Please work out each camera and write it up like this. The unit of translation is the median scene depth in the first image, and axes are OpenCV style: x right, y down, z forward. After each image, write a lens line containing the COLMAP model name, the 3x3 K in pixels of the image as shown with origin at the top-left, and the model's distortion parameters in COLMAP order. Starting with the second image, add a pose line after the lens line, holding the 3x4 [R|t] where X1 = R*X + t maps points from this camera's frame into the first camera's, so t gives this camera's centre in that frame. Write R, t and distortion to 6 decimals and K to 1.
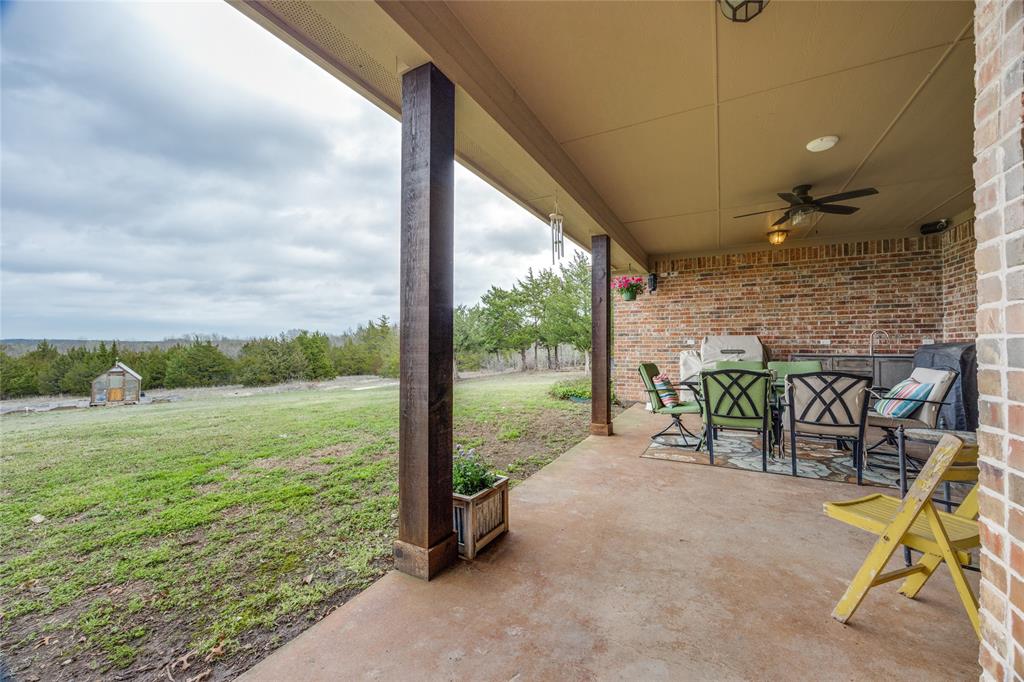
lens RADIAL K [[385.5, 0, 513.2], [0, 385.5, 340.4], [0, 0, 1]] dist [-0.003648, 0.000015]
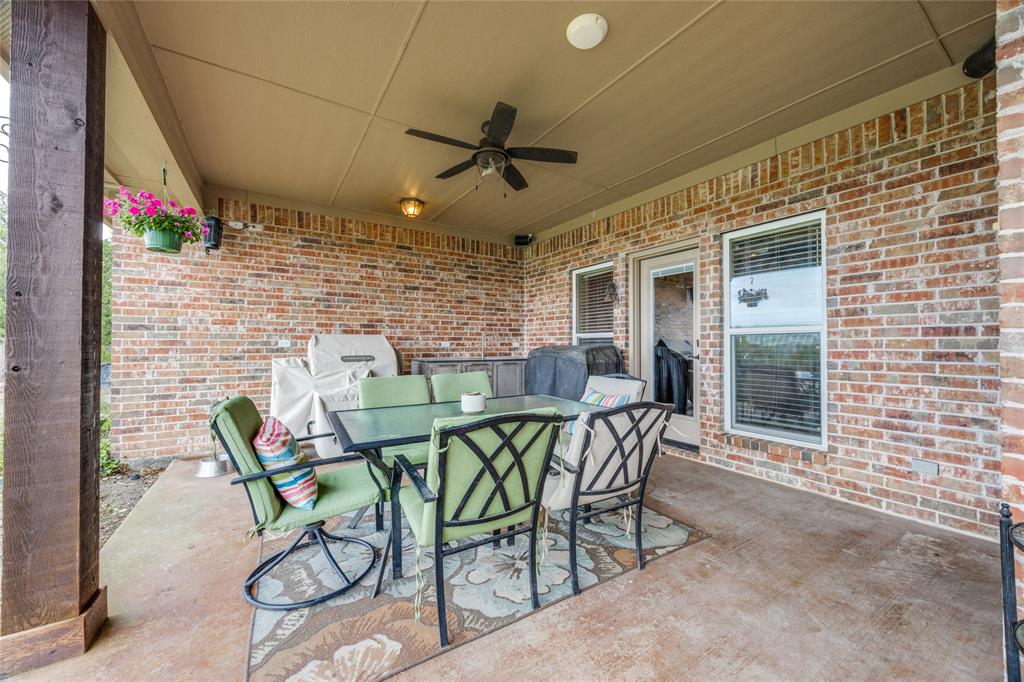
lens RADIAL K [[385.5, 0, 515.5], [0, 385.5, 341.7], [0, 0, 1]] dist [-0.003648, 0.000015]
pose [[0.480460, 0.007976, 0.876981, 0.110195], [-0.013214, 0.999911, -0.001855, -0.002537], [-0.876917, -0.010697, 0.480522, 0.432239]]
